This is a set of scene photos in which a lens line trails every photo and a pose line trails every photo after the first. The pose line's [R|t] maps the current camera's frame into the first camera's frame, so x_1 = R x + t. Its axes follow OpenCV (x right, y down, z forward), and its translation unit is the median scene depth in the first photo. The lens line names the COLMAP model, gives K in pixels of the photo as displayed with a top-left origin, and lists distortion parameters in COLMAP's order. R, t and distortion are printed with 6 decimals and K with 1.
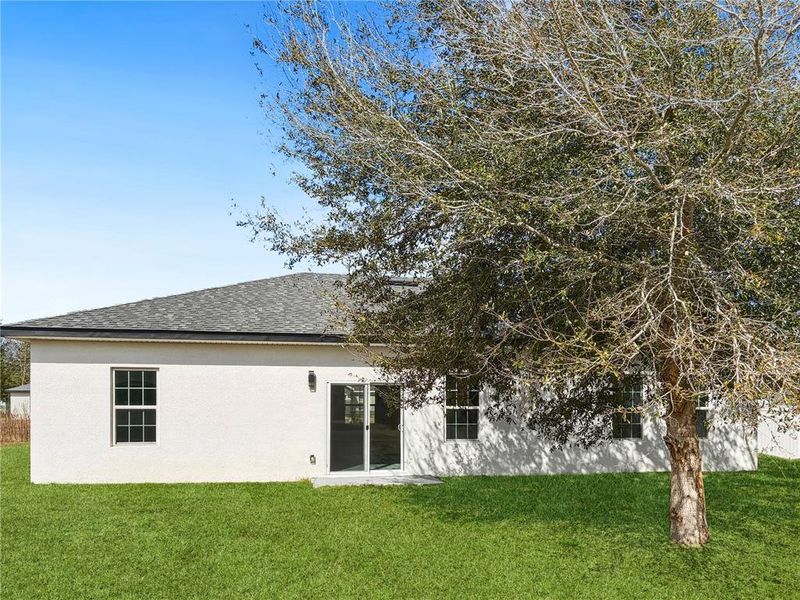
lens RADIAL K [[635.5, 0, 400.0], [0, 635.5, 300.0], [0, 0, 1]] dist [0.053526, -0.002942]
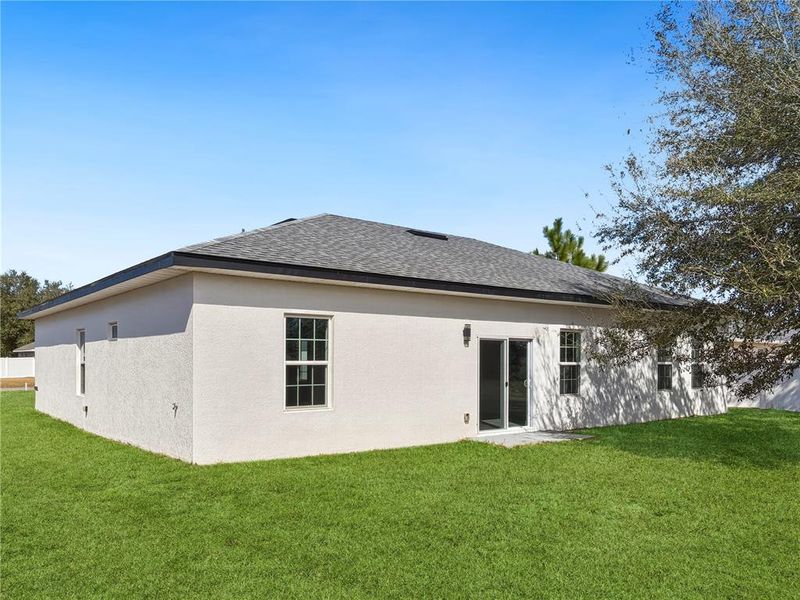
lens RADIAL K [[635.5, 0, 400.0], [0, 635.5, 300.0], [0, 0, 1]] dist [0.053526, -0.002942]
pose [[0.885513, 0.034914, 0.463301, -0.638644], [-0.043397, 0.999029, 0.007658, 0.071111], [-0.462584, -0.026887, 0.886168, 0.216921]]
